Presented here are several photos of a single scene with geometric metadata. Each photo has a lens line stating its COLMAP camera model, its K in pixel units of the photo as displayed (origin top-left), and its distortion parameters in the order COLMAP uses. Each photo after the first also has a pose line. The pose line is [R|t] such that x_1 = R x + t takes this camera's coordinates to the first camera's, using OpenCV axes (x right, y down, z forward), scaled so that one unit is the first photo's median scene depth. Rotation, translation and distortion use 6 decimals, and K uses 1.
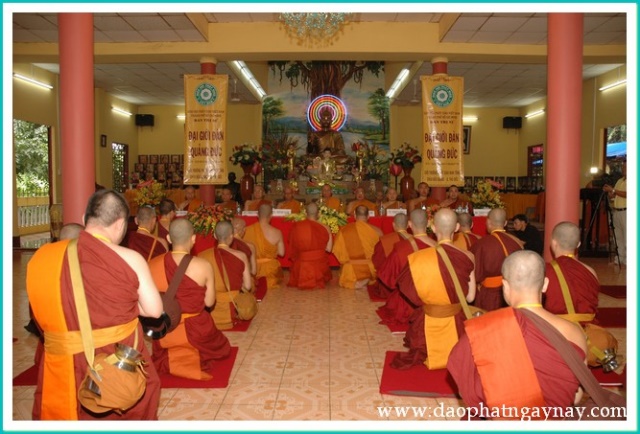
lens RADIAL K [[474.5, 0, 321.9], [0, 474.5, 223.3], [0, 0, 1]] dist [-0.175572, 0.150511]
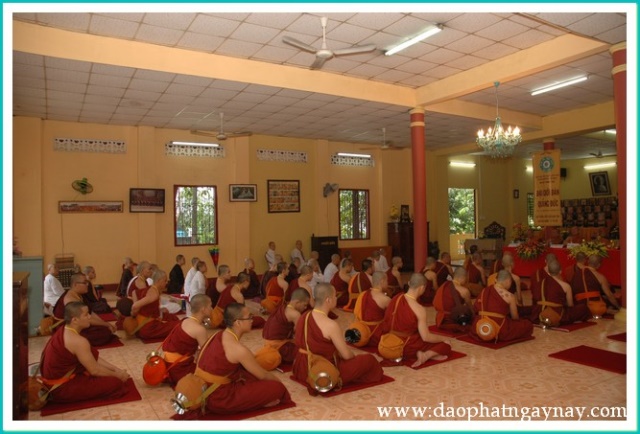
lens RADIAL K [[470.6, 0, 320.8], [0, 470.6, 220.3], [0, 0, 1]] dist [-0.173994, 0.152220]
pose [[0.506013, -0.026157, -0.862129, 0.398108], [-0.043840, 0.997468, -0.055994, 0.005708], [0.861411, 0.066129, 0.503585, -0.204890]]
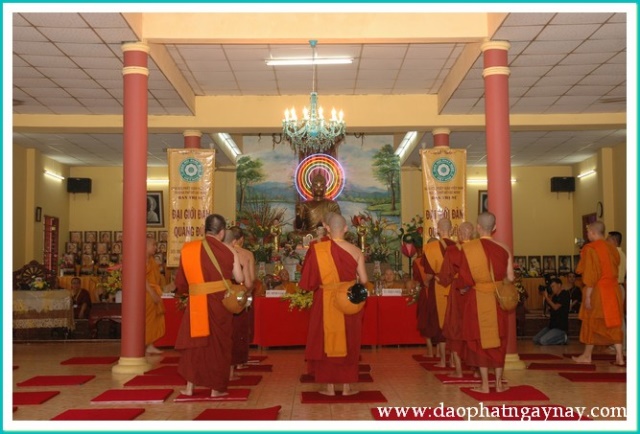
lens RADIAL K [[861.5, 0, 319.3], [0, 861.5, 218.6], [0, 0, 1]] dist [0.047928, 0.037224]
pose [[0.999885, -0.008339, 0.012657, -0.009598], [0.010115, 0.989009, -0.147509, 0.049271], [-0.011288, 0.147620, 0.988980, -0.451062]]
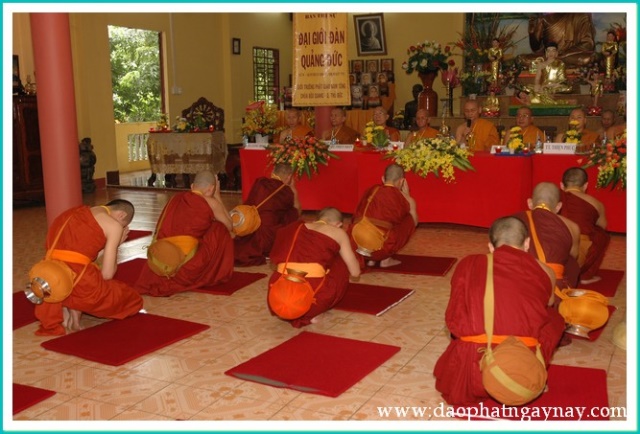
lens RADIAL K [[707.0, 0, 318.6], [0, 707.0, 225.9], [0, 0, 1]] dist [-0.045579, 0.211755]
pose [[0.895798, 0.060195, -0.440367, 0.160958], [-0.016881, 0.994679, 0.101627, -0.005693], [0.444141, -0.083604, 0.892048, -0.001509]]
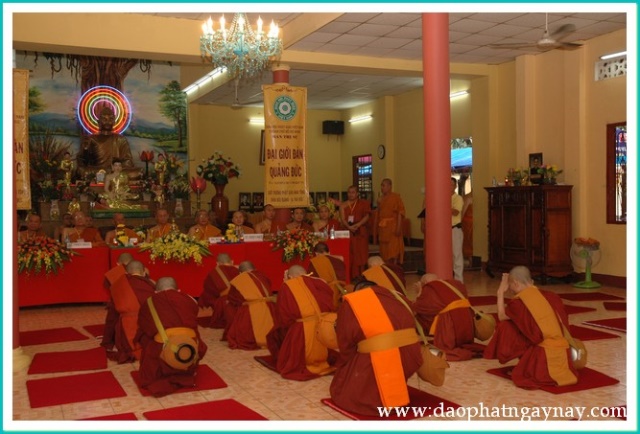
lens RADIAL K [[707.0, 0, 318.6], [0, 707.0, 225.9], [0, 0, 1]] dist [-0.045579, 0.211755]
pose [[0.911189, -0.027738, 0.411053, -0.163645], [0.045710, 0.998378, -0.033955, 0.003899], [-0.409445, 0.049728, 0.910979, -0.176329]]
